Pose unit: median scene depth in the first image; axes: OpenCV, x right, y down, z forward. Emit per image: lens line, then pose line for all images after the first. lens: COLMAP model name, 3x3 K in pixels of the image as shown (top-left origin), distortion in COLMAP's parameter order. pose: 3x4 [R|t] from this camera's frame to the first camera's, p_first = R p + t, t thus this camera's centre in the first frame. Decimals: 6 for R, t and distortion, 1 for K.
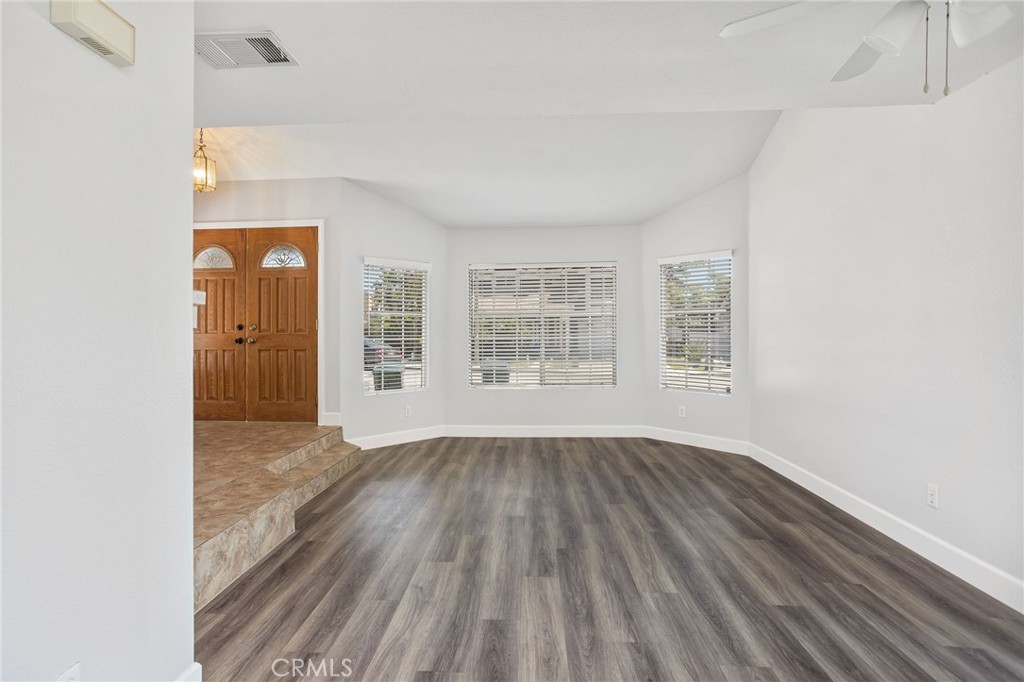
lens RADIAL K [[493.6, 0, 491.2], [0, 493.6, 335.2], [0, 0, 1]] dist [-0.048034, 0.040257]
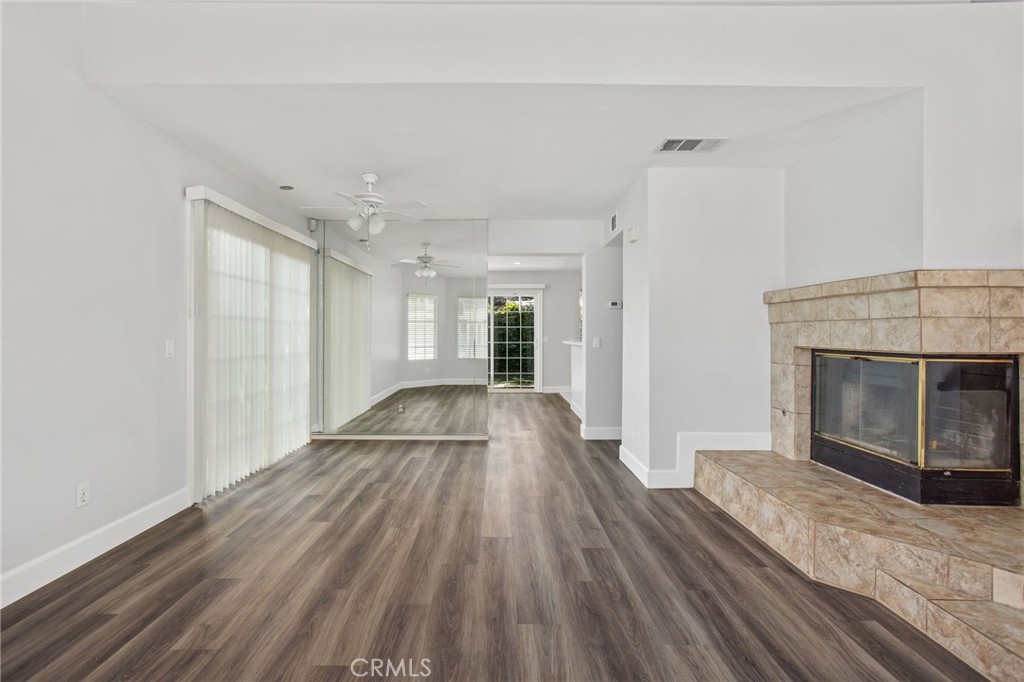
lens RADIAL K [[493.6, 0, 491.2], [0, 493.6, 335.2], [0, 0, 1]] dist [-0.048034, 0.040257]
pose [[-0.997716, 0.001132, -0.067545, 0.178414], [0.000785, 0.999986, 0.005170, 0.015248], [0.067550, 0.005105, -0.997703, 2.013551]]
